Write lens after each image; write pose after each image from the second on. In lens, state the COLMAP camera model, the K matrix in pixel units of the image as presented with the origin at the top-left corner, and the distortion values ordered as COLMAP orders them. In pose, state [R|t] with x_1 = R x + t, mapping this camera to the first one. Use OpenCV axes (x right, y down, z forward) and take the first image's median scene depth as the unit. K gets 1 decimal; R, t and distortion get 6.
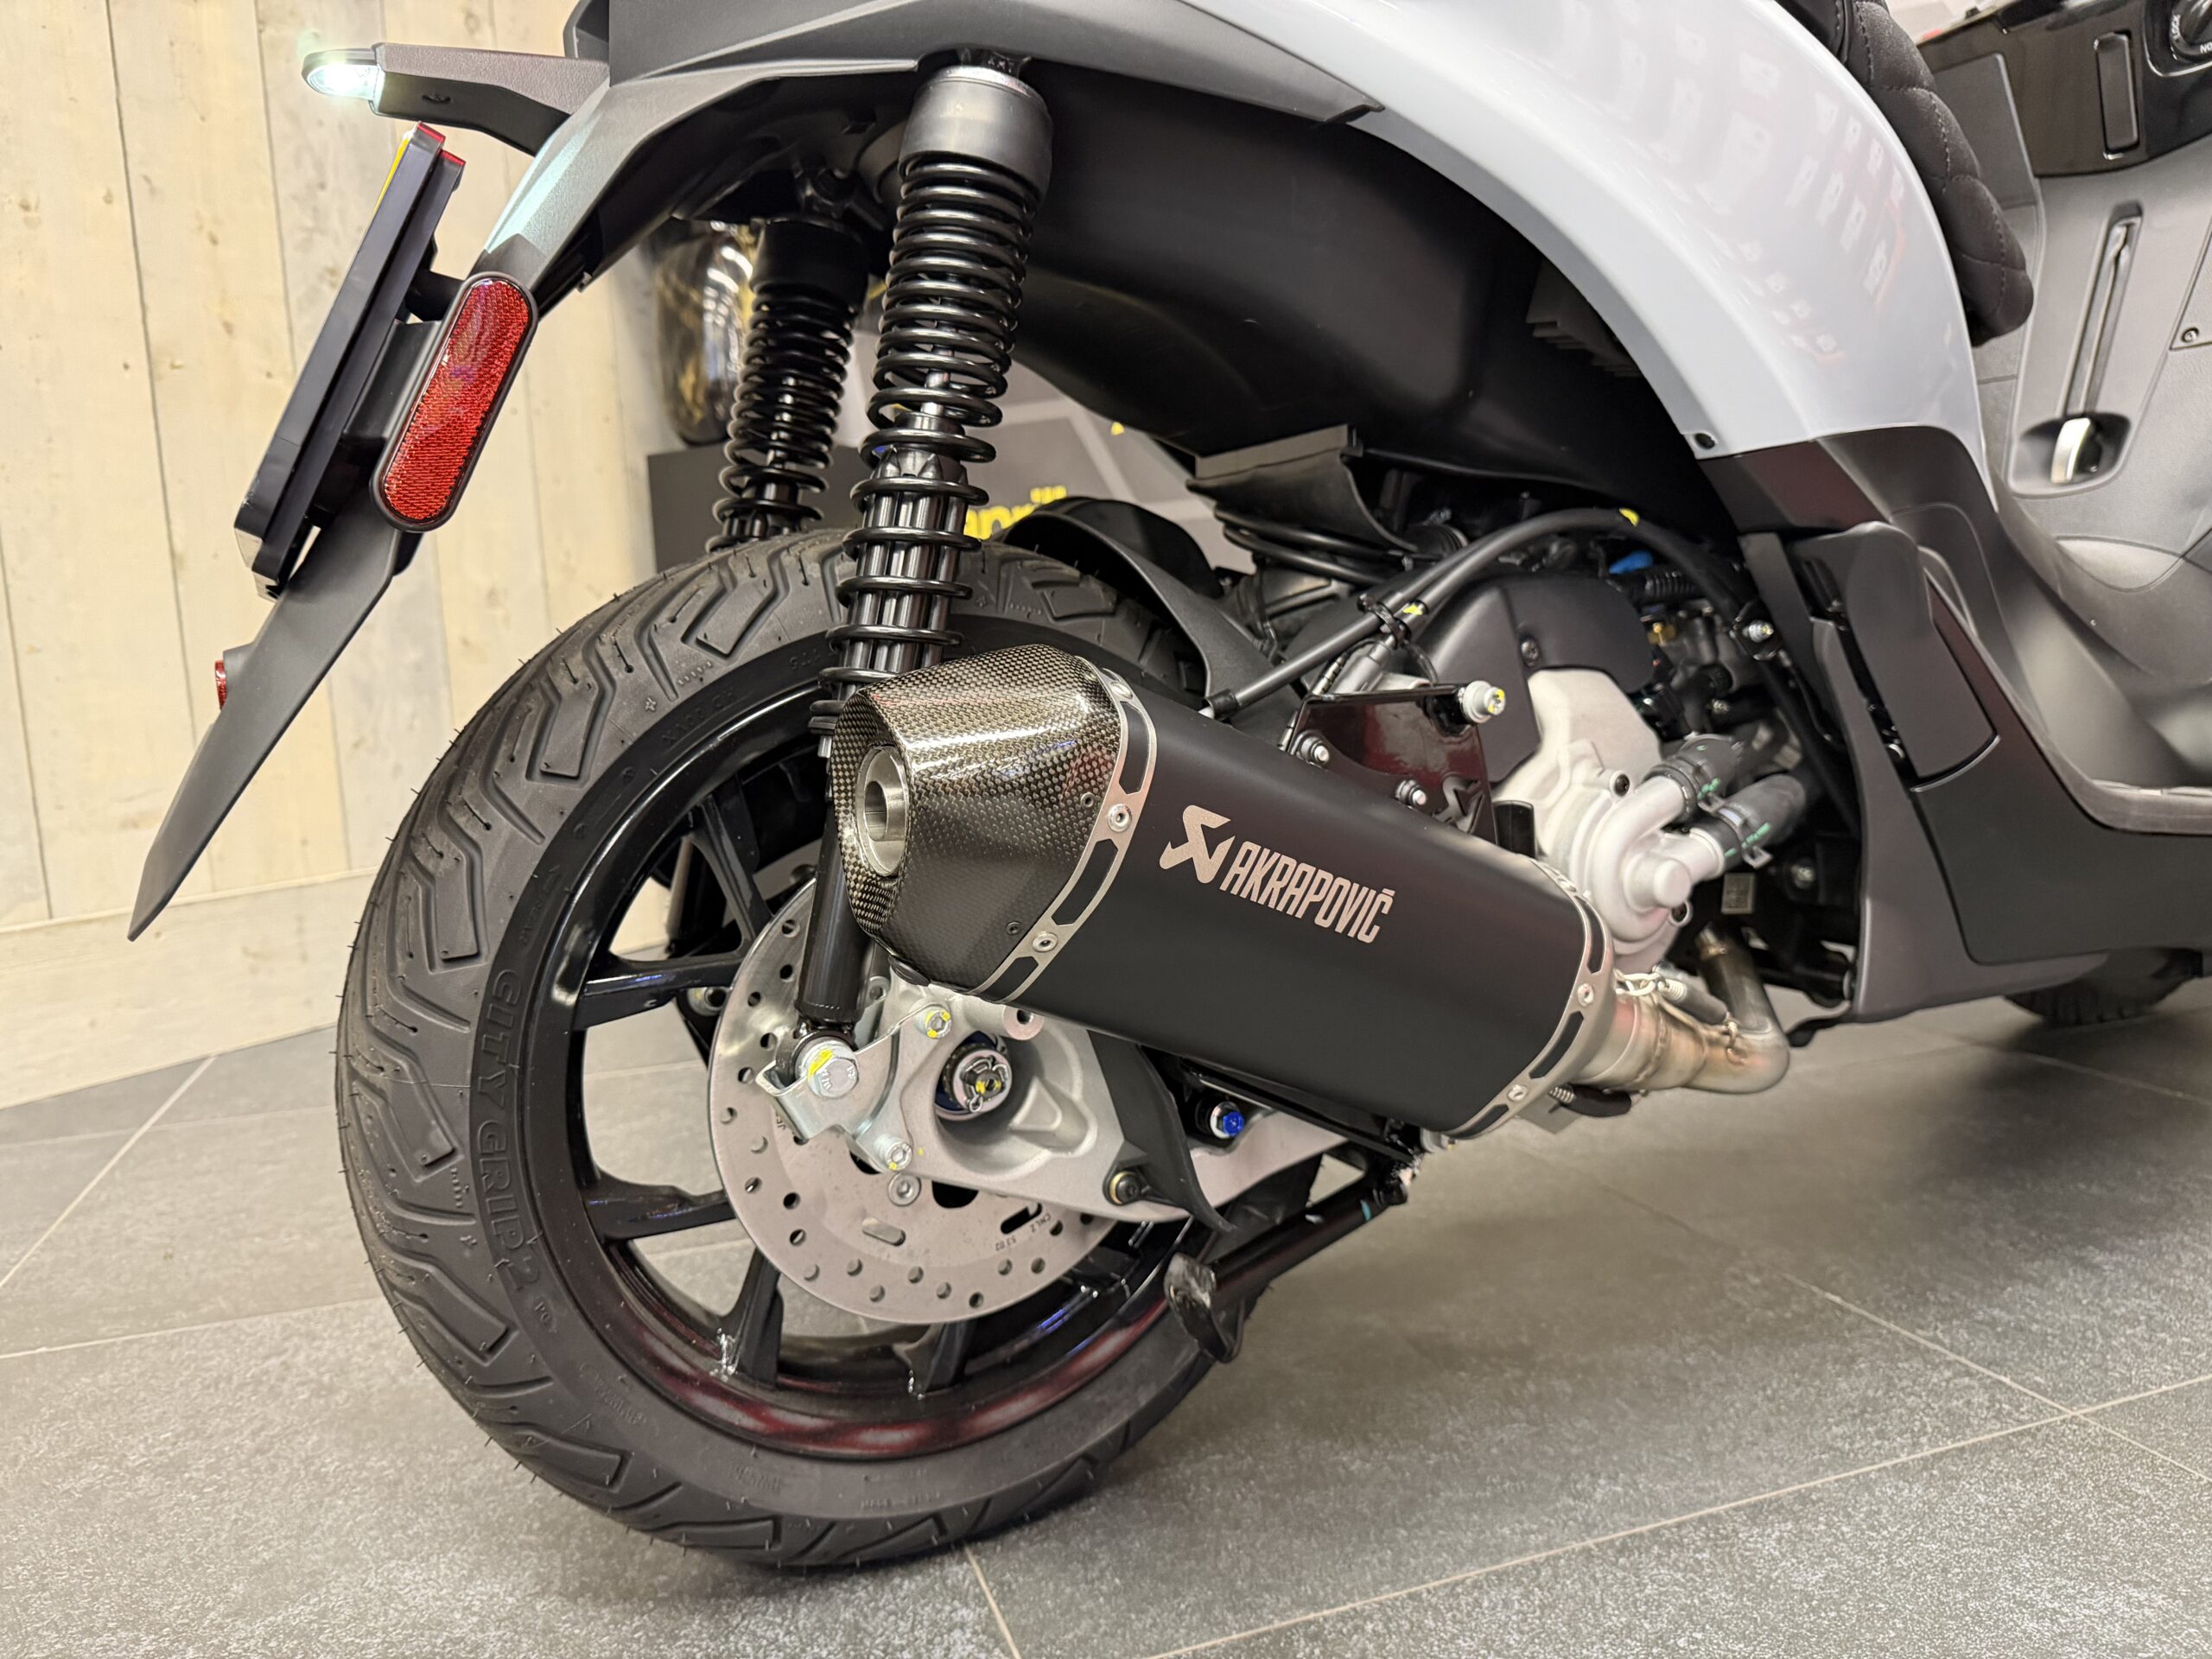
lens RADIAL K [[1575.1, 0, 1106.5], [0, 1575.1, 849.3], [0, 0, 1]] dist [-0.008716, -0.008331]
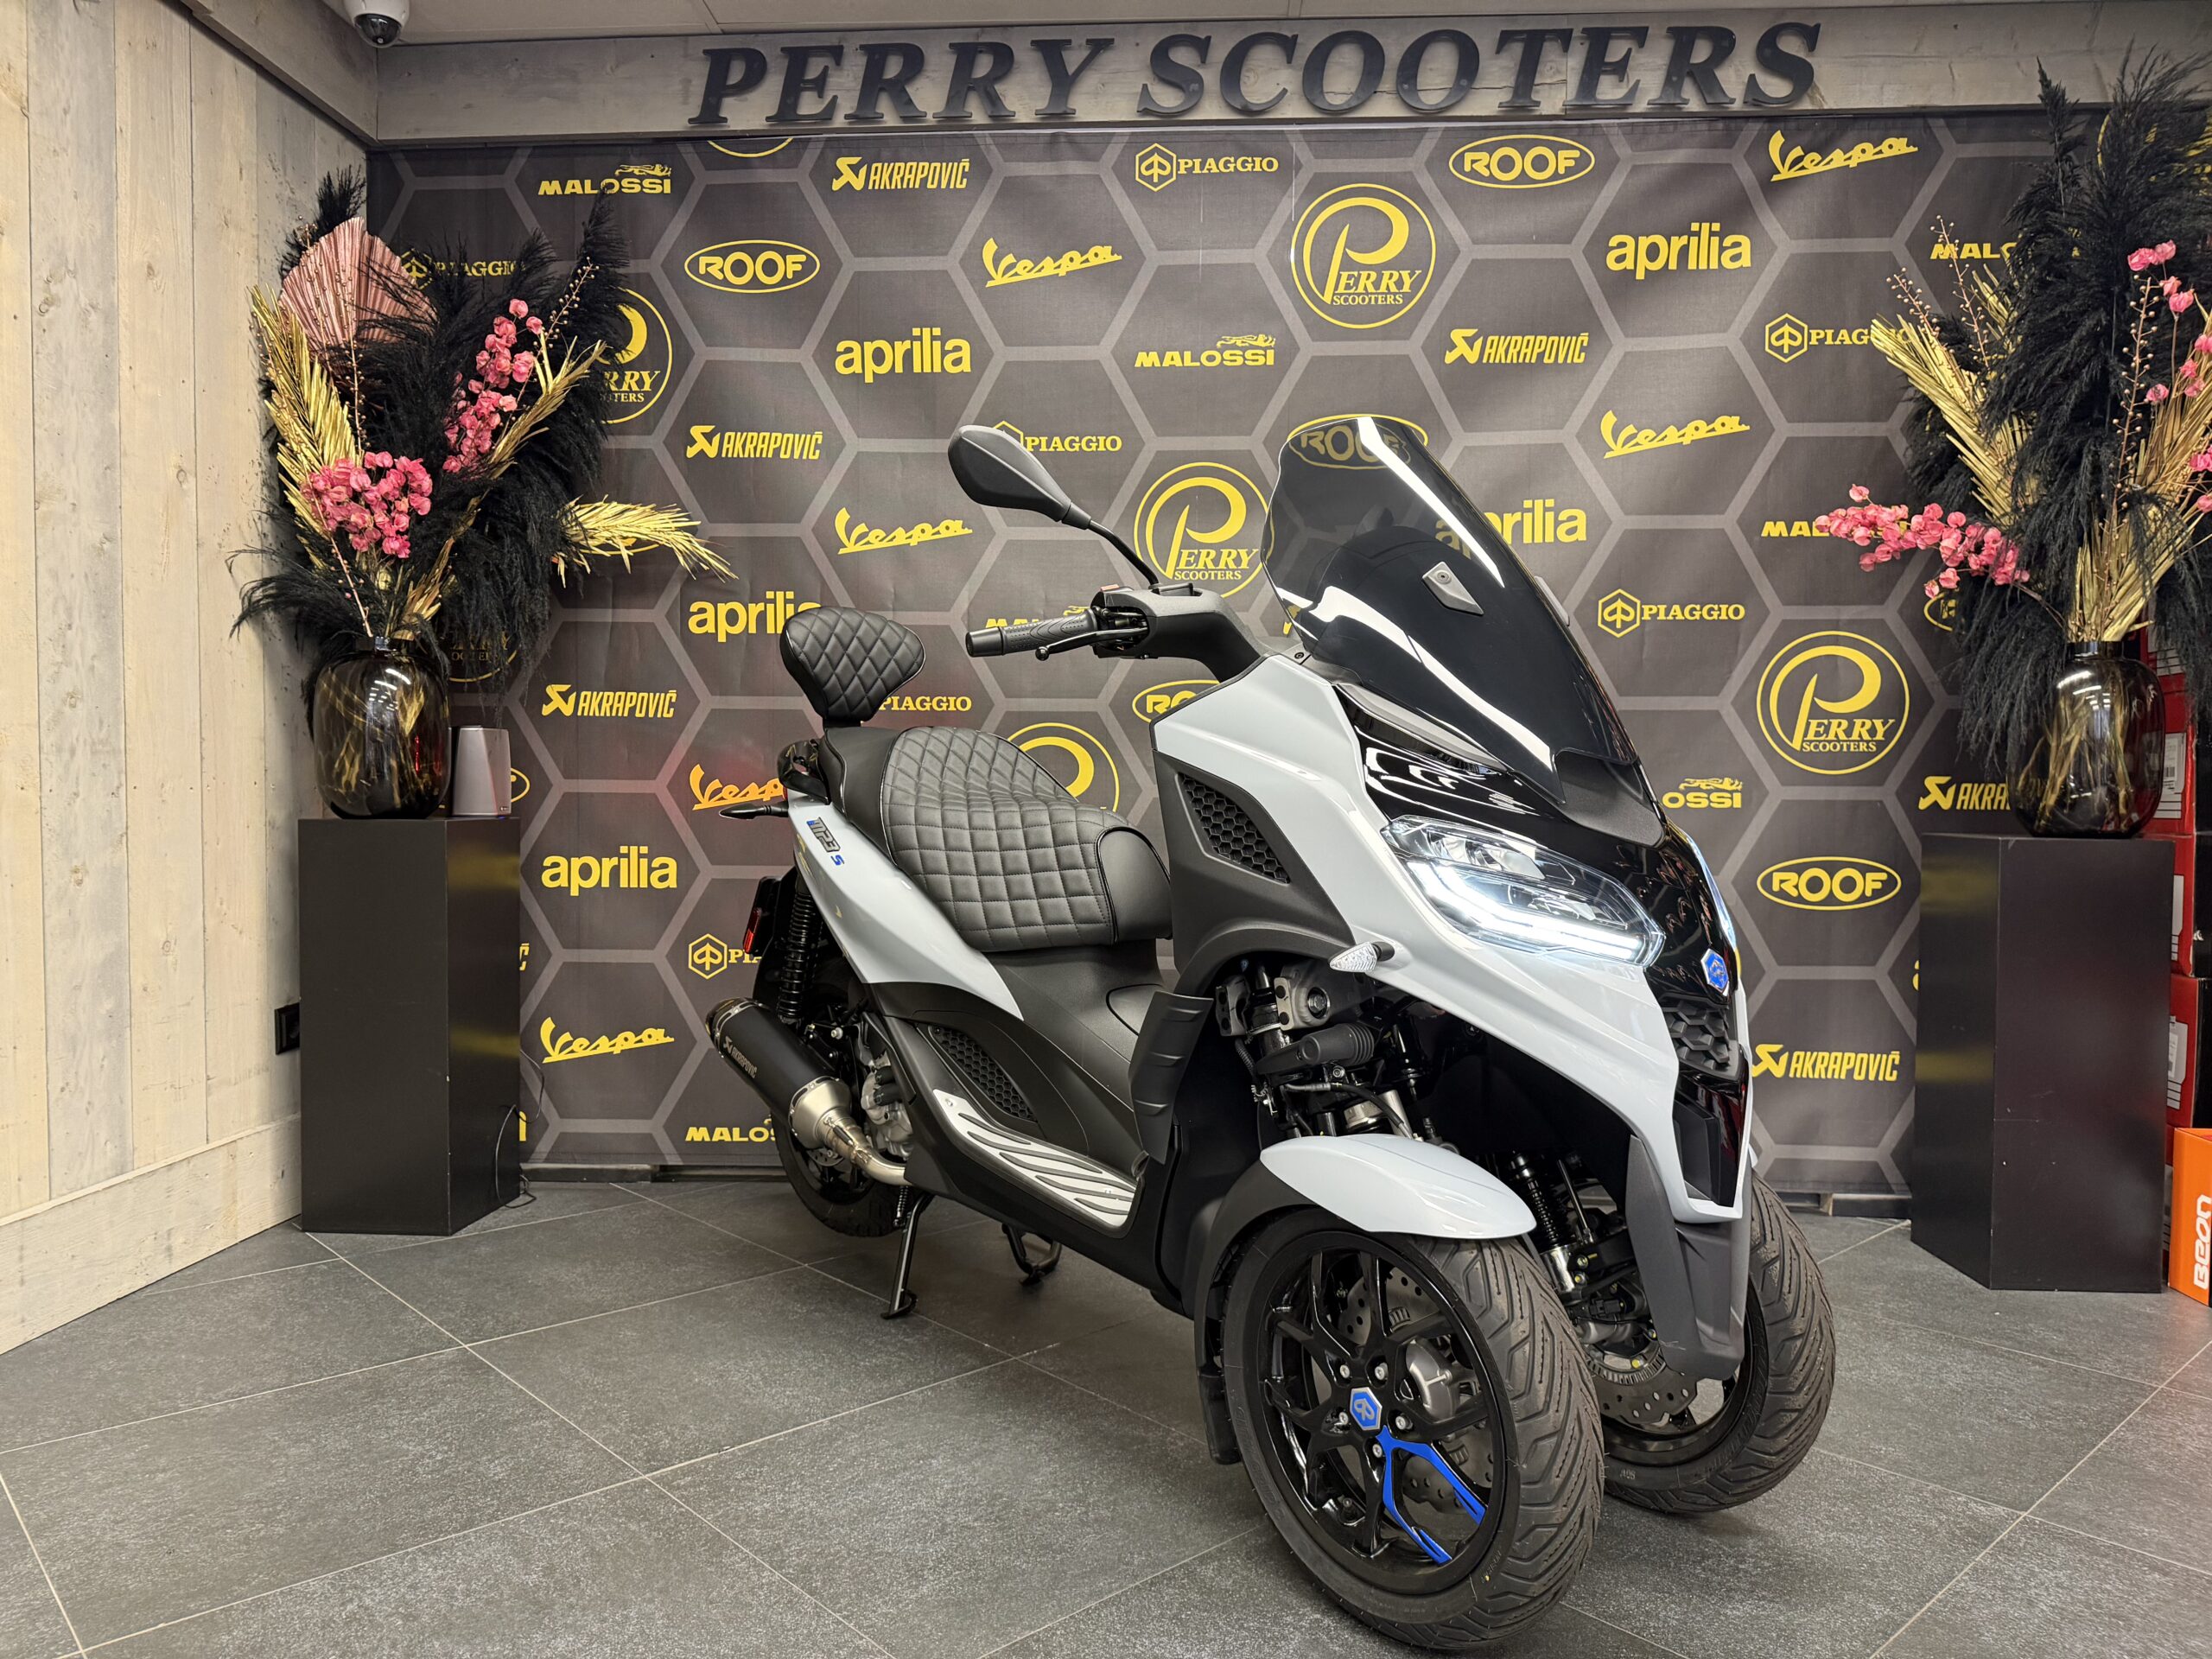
lens RADIAL K [[1556.8, 0, 1108.5], [0, 1556.8, 835.7], [0, 0, 1]] dist [0.003173, -0.010469]
pose [[0.914945, 0.039029, 0.401687, -0.606215], [-0.000895, 0.995507, -0.094687, -0.373385], [-0.403578, 0.086274, 0.910869, -1.002291]]
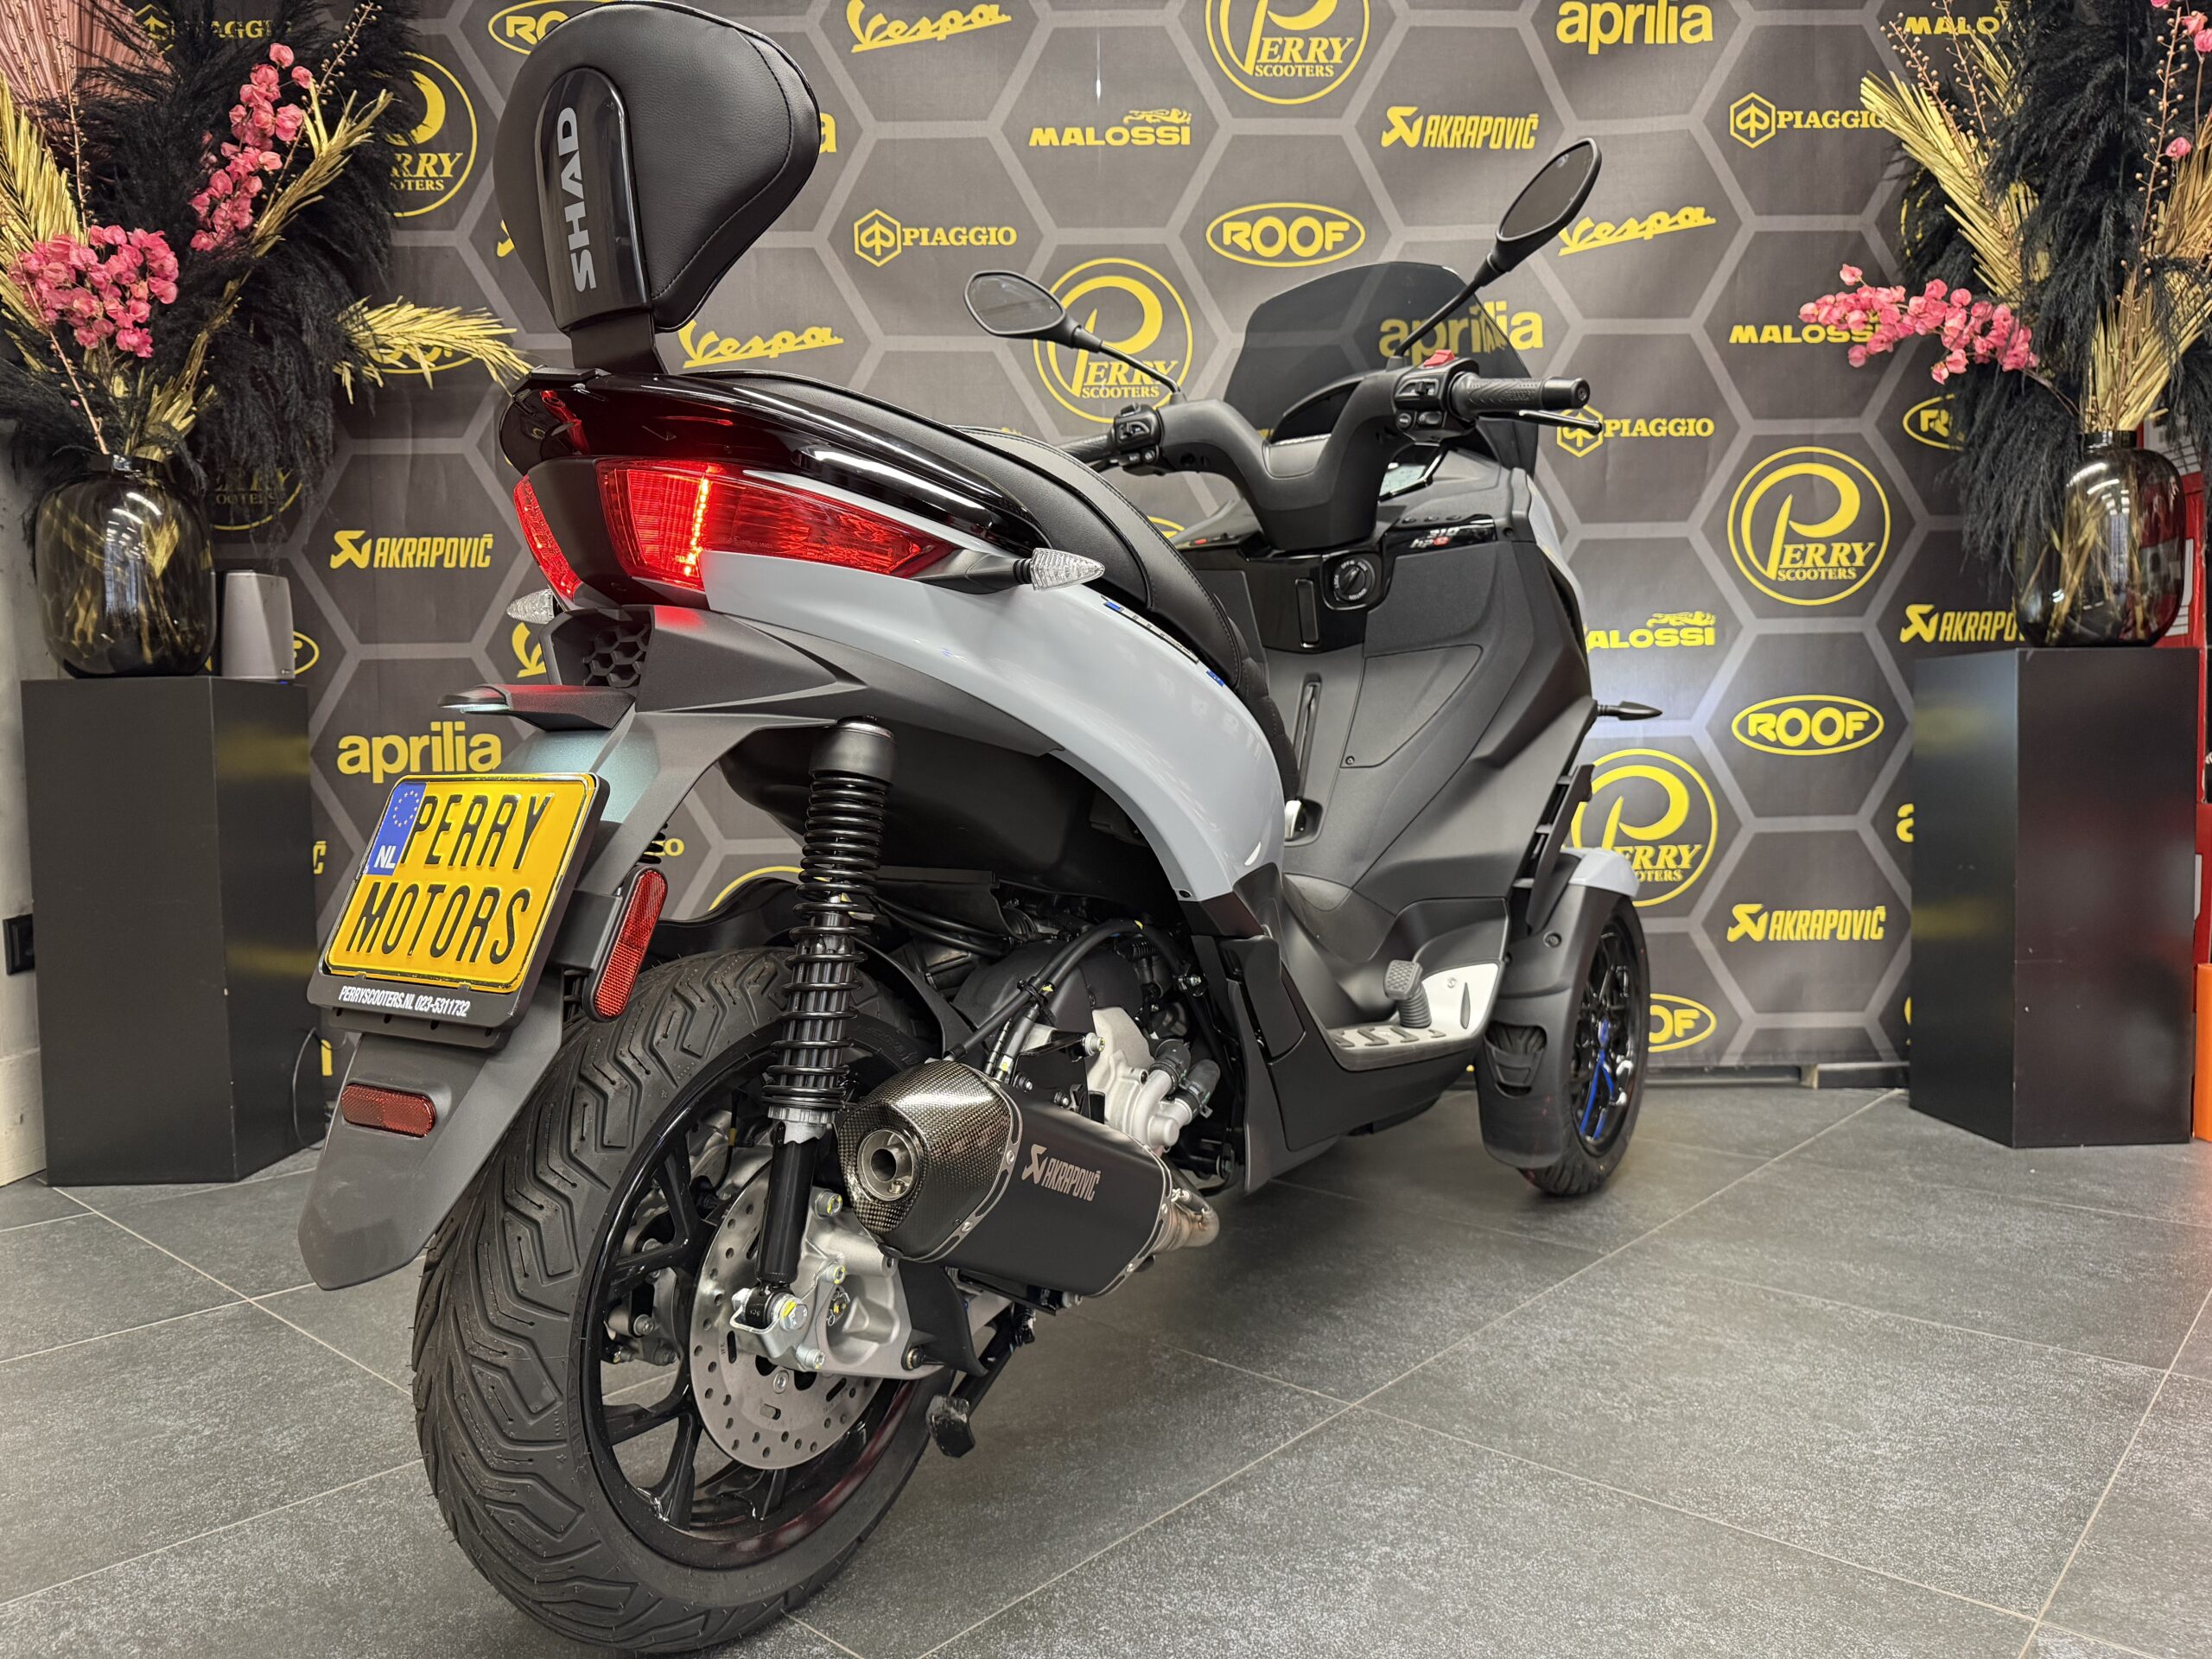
lens RADIAL K [[1566.0, 0, 1109.0], [0, 1566.0, 838.0], [0, 0, 1]] dist [-0.003192, -0.006534]
pose [[0.872933, 0.003936, 0.487825, -0.522506], [0.036153, 0.996696, -0.072736, -0.172136], [-0.486499, 0.081130, 0.869906, -0.492031]]
